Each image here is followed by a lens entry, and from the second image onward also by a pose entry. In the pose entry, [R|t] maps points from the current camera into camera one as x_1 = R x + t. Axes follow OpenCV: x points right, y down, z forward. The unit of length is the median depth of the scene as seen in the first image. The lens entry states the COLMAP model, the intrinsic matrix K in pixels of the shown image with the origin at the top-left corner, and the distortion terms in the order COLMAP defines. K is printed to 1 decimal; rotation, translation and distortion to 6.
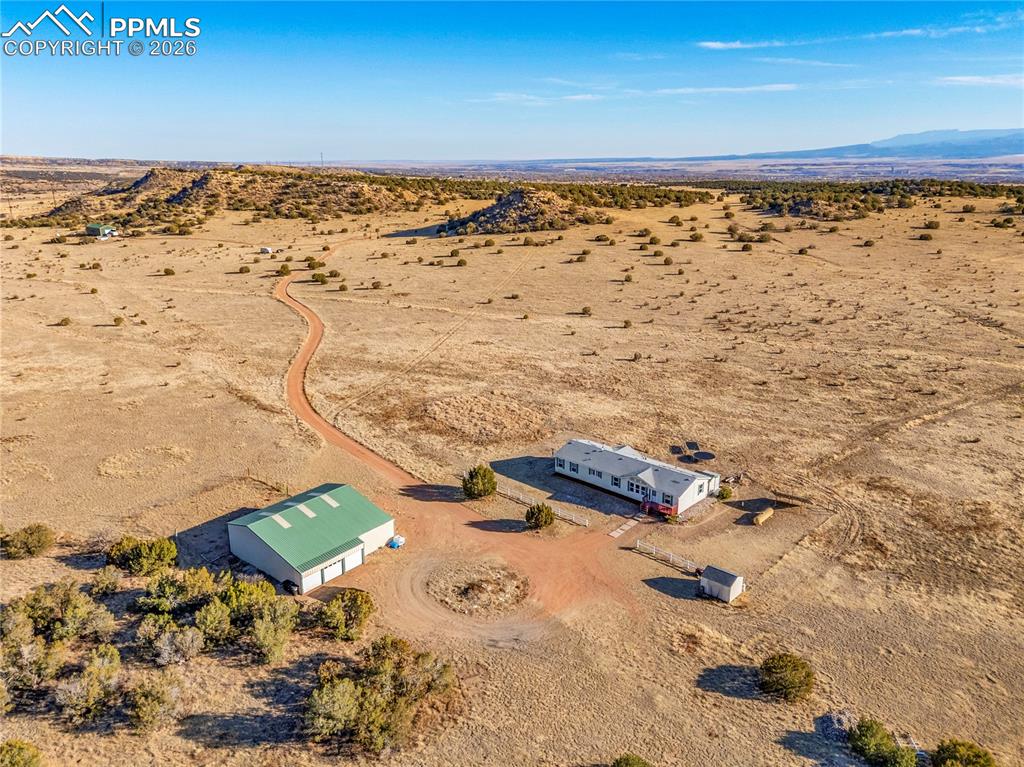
lens RADIAL K [[751.2, 0, 512.0], [0, 751.2, 383.5], [0, 0, 1]] dist [0.105792, -0.136162]
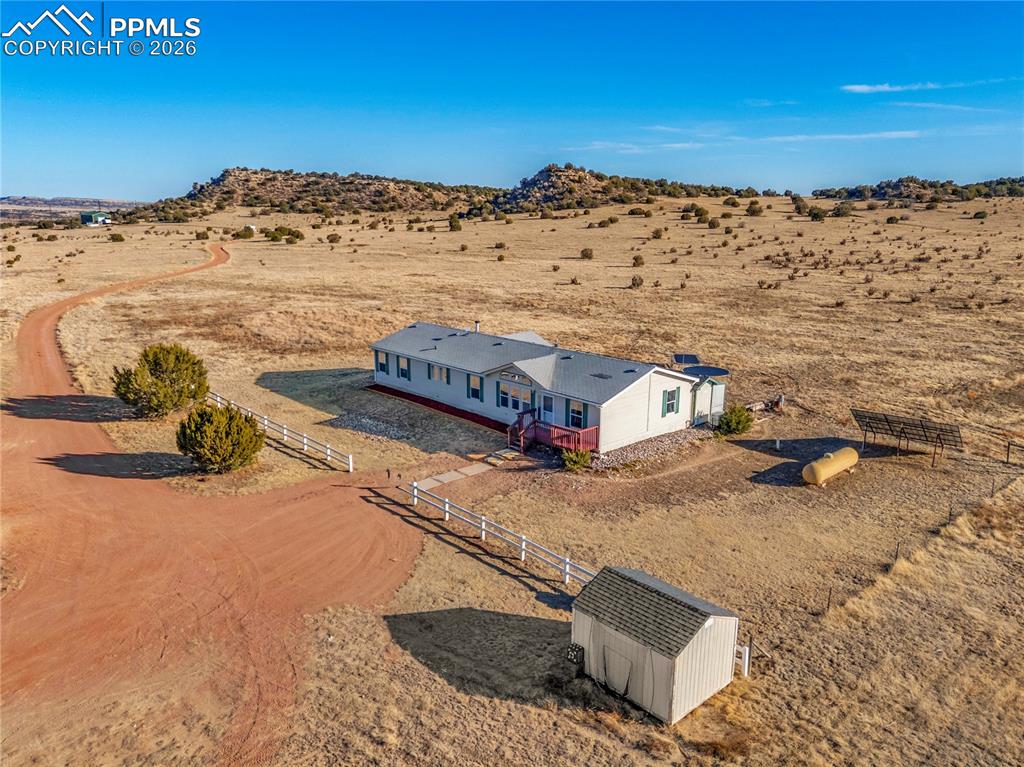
lens RADIAL K [[751.2, 0, 512.0], [0, 751.2, 383.5], [0, 0, 1]] dist [0.105792, -0.136162]
pose [[0.995806, 0.026842, -0.087470, 0.054080], [-0.032166, 0.997678, -0.060034, 0.042175], [0.085655, 0.062596, 0.994357, 0.160367]]
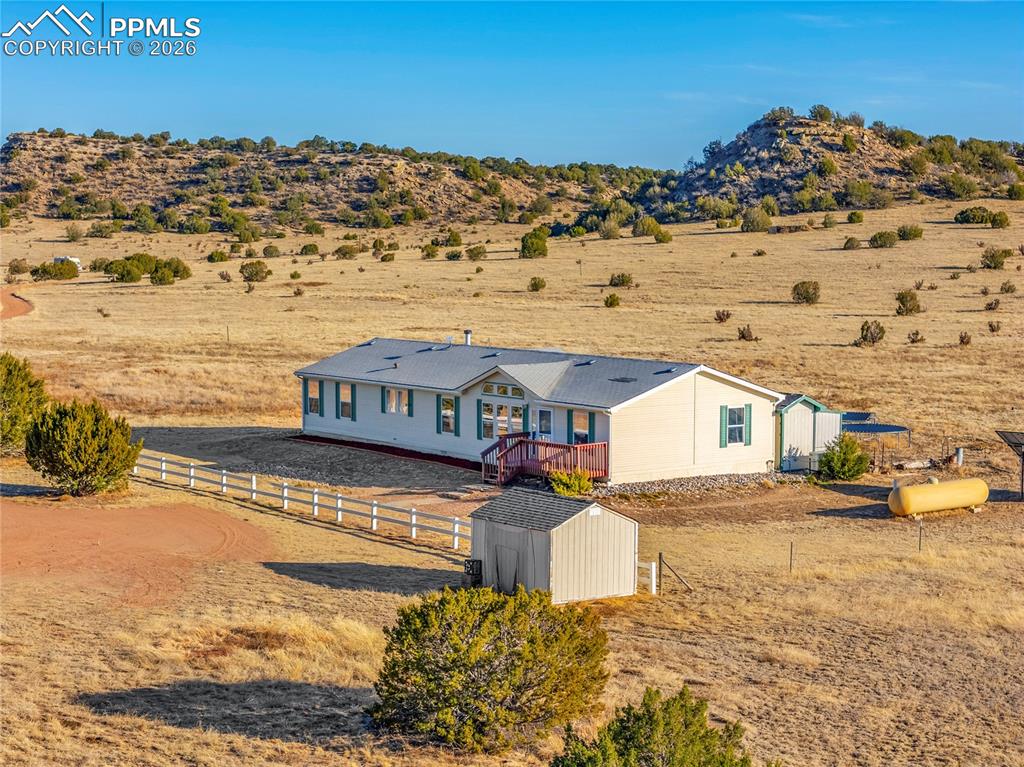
lens RADIAL K [[2052.1, 0, 512.0], [0, 2052.1, 383.5], [0, 0, 1]] dist [-0.027361, 0.476048]
pose [[0.980919, 0.015966, -0.193758, 0.084141], [-0.056773, 0.976706, -0.206937, 0.074984], [0.185941, 0.213989, 0.958976, 0.079340]]
